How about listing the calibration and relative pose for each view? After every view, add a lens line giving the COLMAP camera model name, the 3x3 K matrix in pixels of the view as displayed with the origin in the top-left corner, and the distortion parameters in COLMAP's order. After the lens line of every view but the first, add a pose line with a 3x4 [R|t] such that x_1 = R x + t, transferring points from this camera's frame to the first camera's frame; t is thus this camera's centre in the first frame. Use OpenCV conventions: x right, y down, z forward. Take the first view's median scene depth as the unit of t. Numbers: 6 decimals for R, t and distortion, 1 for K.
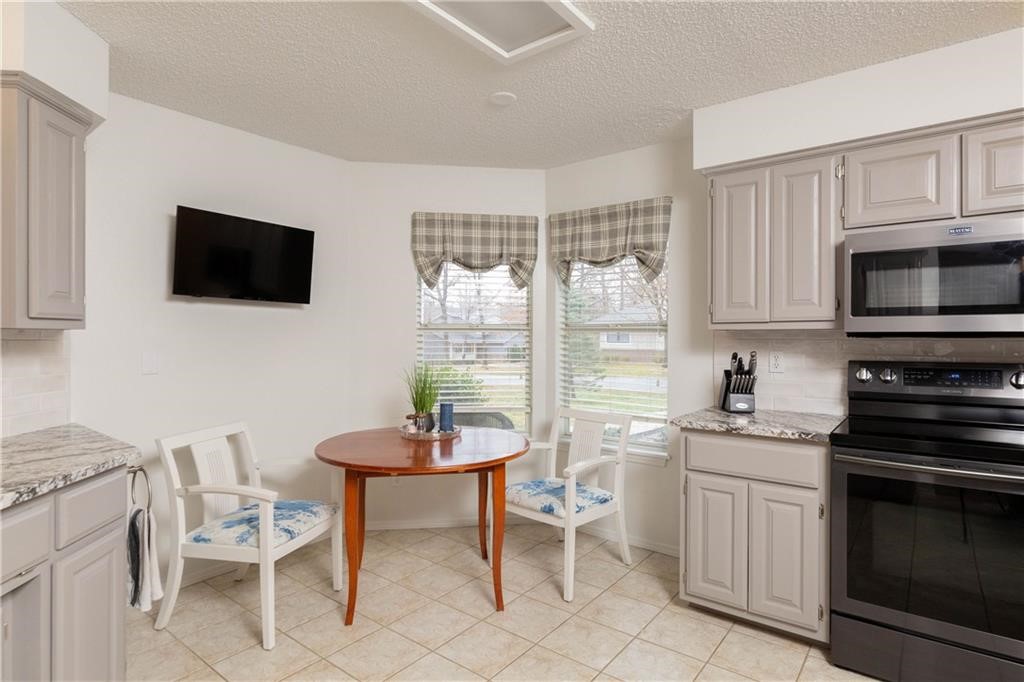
lens RADIAL K [[547.6, 0, 512.5], [0, 547.6, 333.8], [0, 0, 1]] dist [0.000049, 0.000050]
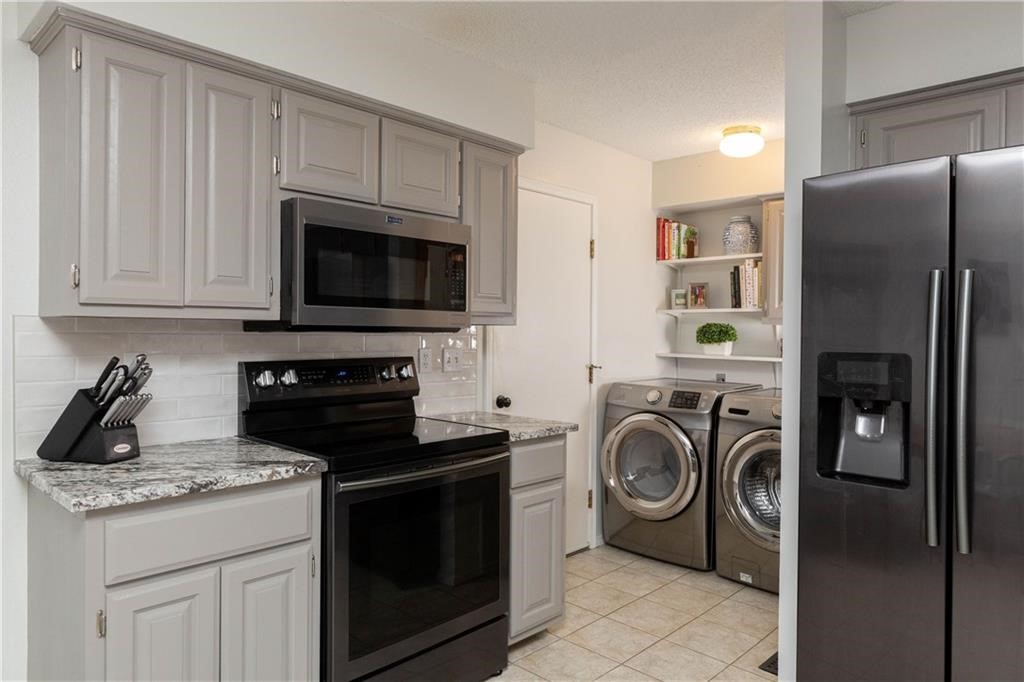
lens RADIAL K [[671.9, 0, 512.5], [0, 671.9, 335.6], [0, 0, 1]] dist [0.000404, 0.002245]
pose [[0.098130, -0.006630, 0.995151, -0.212501], [-0.015420, 0.999848, 0.008182, -0.000477], [-0.995054, -0.016148, 0.098013, 0.437272]]
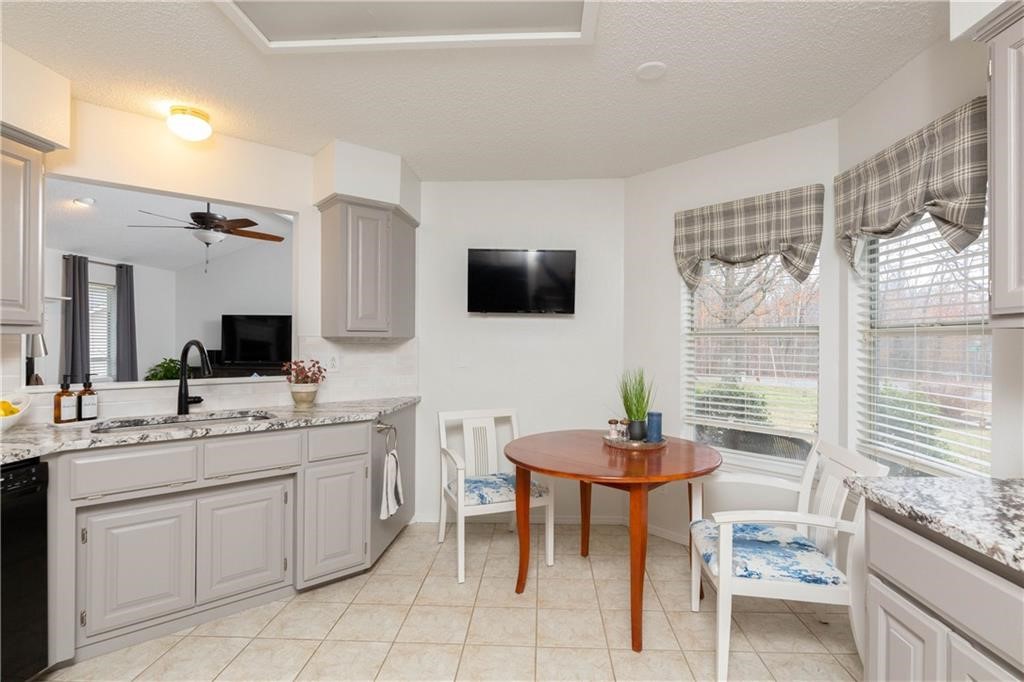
lens RADIAL K [[499.2, 0, 512.0], [0, 499.2, 341.0], [0, 0, 1]] dist [-0.001022, 0.000232]
pose [[0.573663, -0.002153, -0.819089, 0.420612], [0.001862, 0.999997, -0.001324, 0.003560], [0.819089, -0.000765, 0.573665, 0.296627]]
